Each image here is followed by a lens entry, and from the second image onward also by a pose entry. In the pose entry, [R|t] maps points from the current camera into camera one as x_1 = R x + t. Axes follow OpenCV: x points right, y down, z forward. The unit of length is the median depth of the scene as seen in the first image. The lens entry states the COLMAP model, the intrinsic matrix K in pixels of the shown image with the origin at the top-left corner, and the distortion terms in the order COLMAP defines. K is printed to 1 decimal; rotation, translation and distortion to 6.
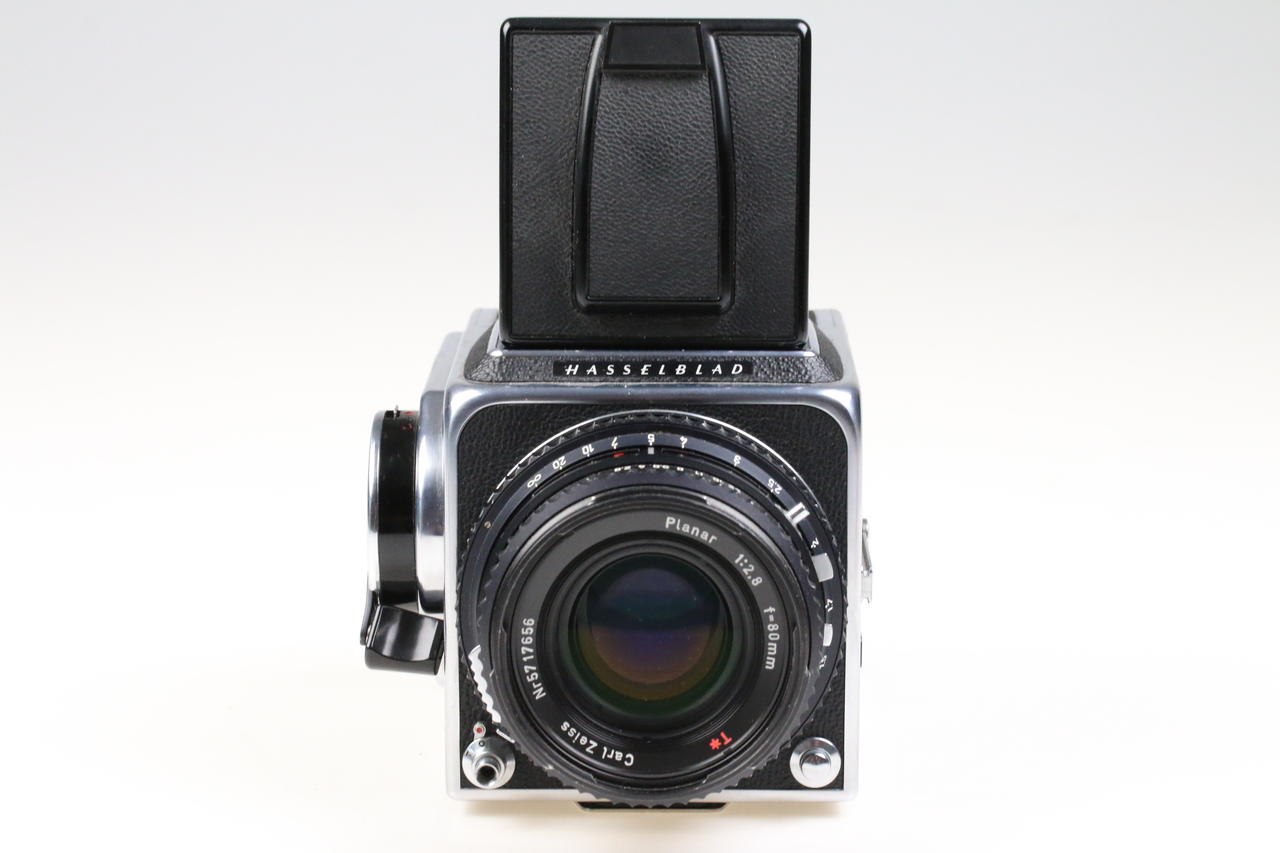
lens RADIAL K [[3841.4, 0, 640.0], [0, 3841.4, 426.5], [0, 0, 1]] dist [-0.059406, 0.498241]
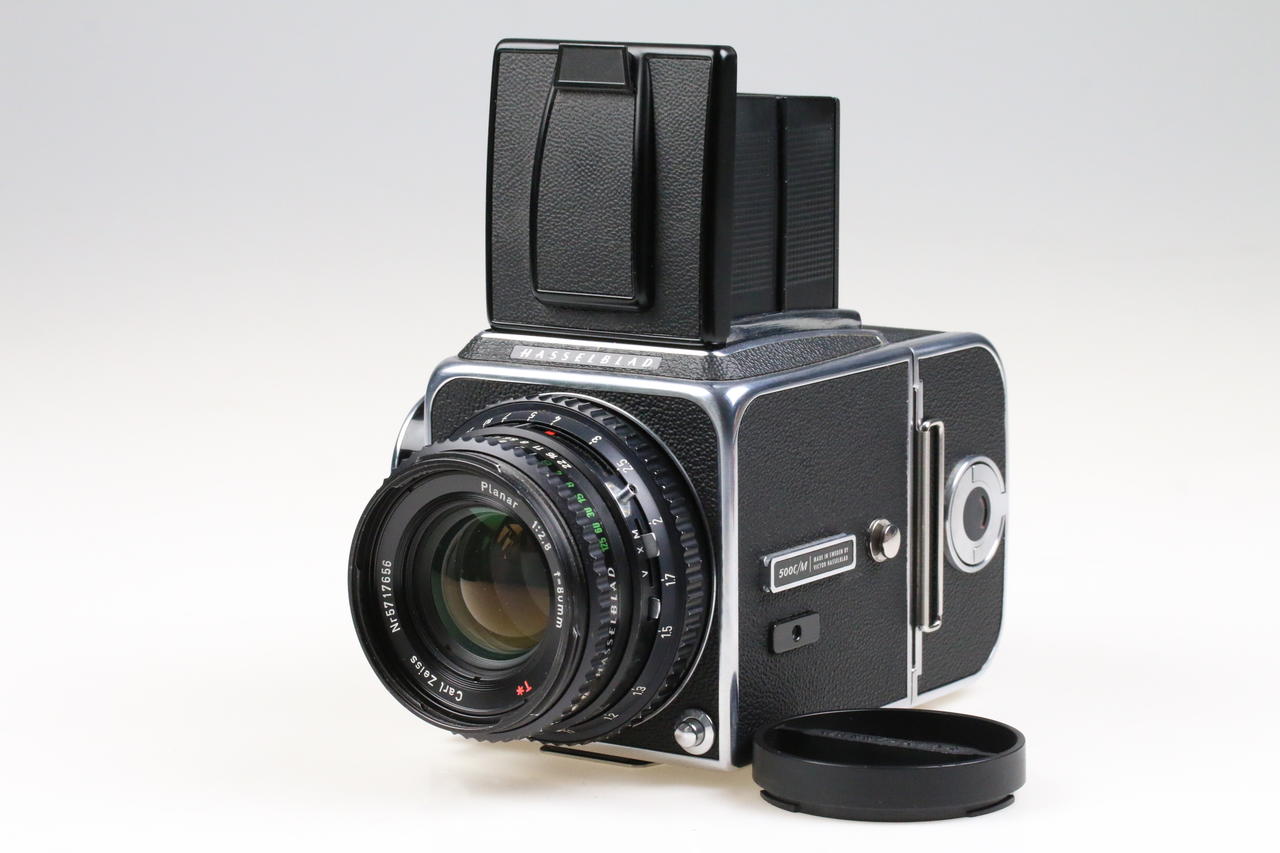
lens RADIAL K [[3841.4, 0, 640.0], [0, 3841.4, 426.5], [0, 0, 1]] dist [-0.059406, 0.498241]
pose [[0.827656, 0.078828, -0.555672, 0.659708], [-0.091408, 0.995800, 0.005116, -0.002306], [0.553741, 0.046558, 0.831386, 0.091265]]
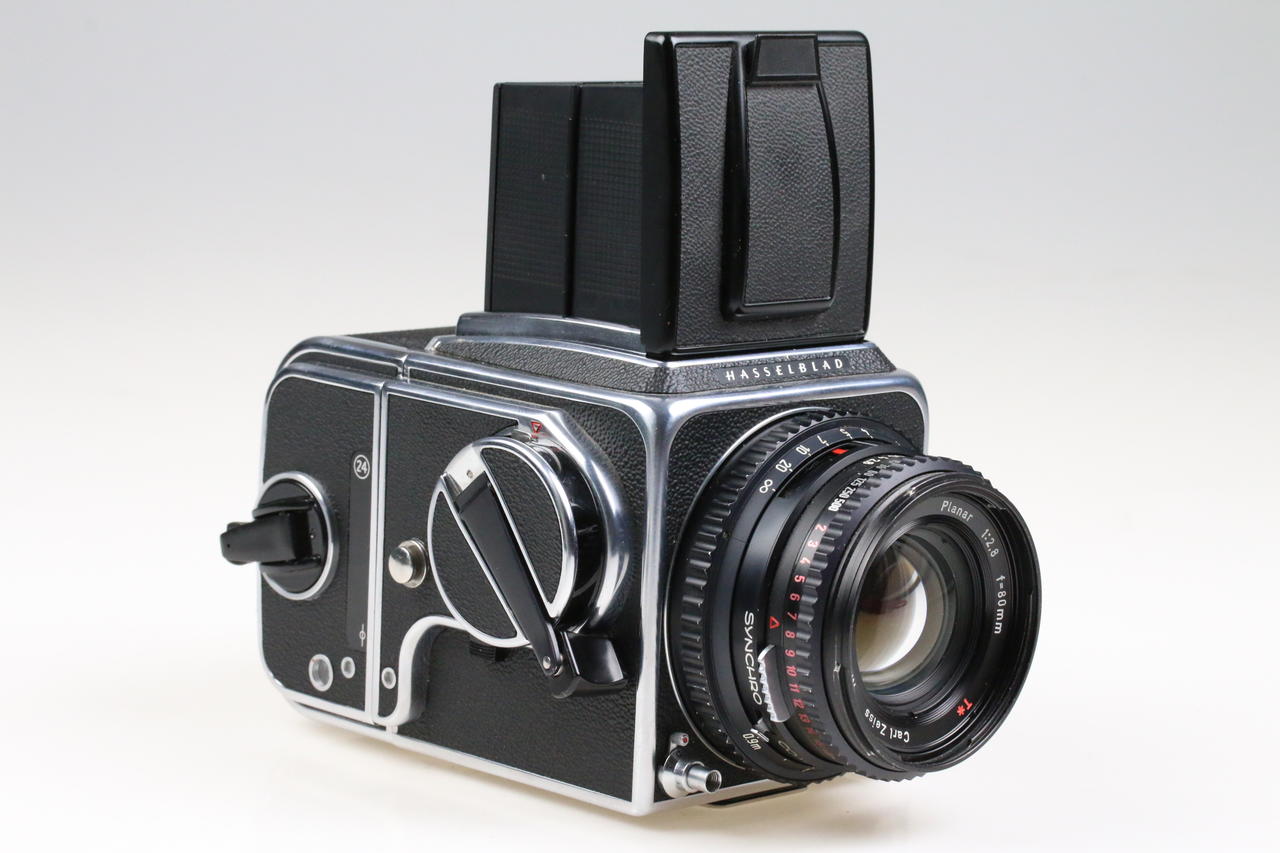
lens RADIAL K [[3841.4, 0, 640.0], [0, 3841.4, 426.5], [0, 0, 1]] dist [-0.059406, 0.498241]
pose [[0.703931, -0.082589, 0.705451, -0.786951], [0.087581, 0.995730, 0.029180, -0.034573], [-0.704848, 0.041243, 0.708158, 0.305605]]
